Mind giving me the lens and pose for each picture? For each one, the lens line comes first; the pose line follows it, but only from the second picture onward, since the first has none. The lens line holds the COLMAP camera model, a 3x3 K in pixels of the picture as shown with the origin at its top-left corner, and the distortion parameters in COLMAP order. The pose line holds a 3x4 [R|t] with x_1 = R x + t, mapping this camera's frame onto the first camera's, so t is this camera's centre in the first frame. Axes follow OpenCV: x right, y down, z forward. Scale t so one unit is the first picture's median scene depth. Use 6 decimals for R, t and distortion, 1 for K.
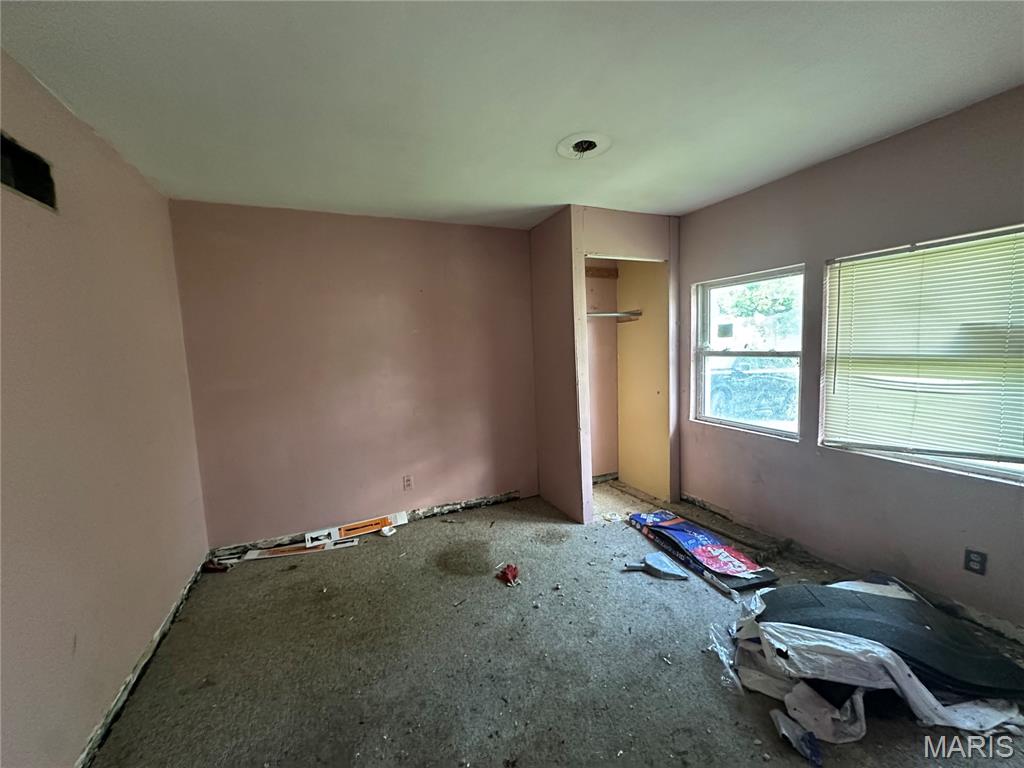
lens RADIAL K [[408.5, 0, 512.0], [0, 408.5, 384.0], [0, 0, 1]] dist [-0.010491, 0.000095]
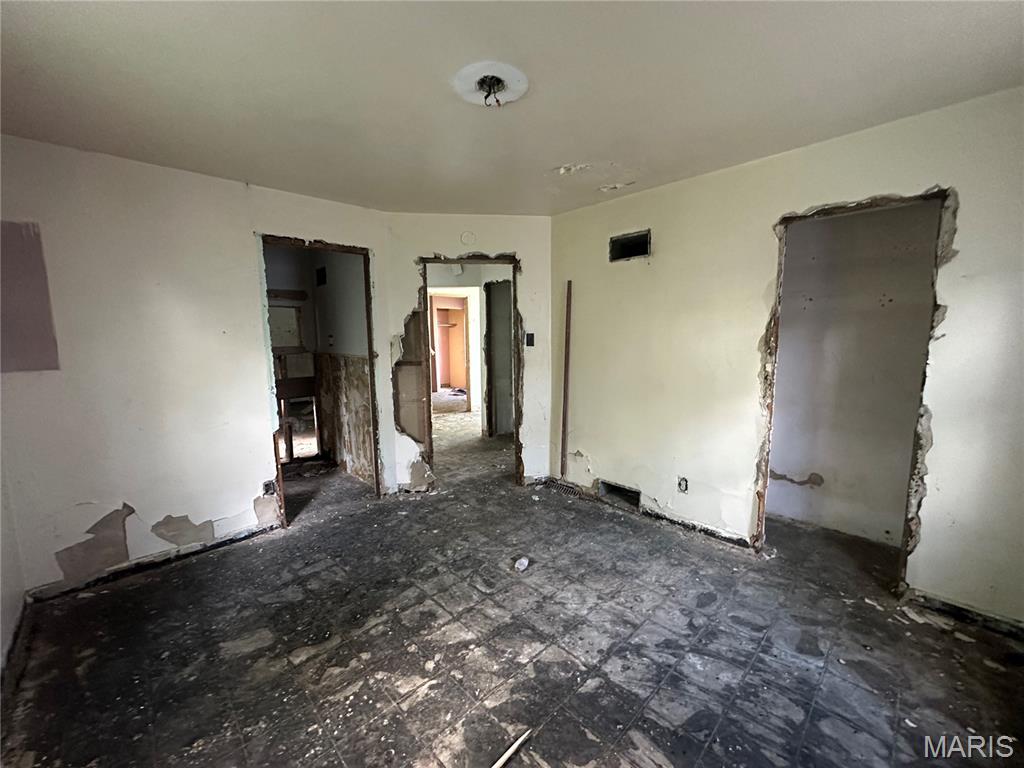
lens RADIAL K [[408.5, 0, 512.0], [0, 408.5, 384.0], [0, 0, 1]] dist [-0.010491, 0.000095]
pose [[0.922754, -0.016309, 0.385045, -0.460571], [0.009048, 0.999746, 0.020660, 0.203631], [-0.385284, -0.015580, 0.922667, -1.907858]]
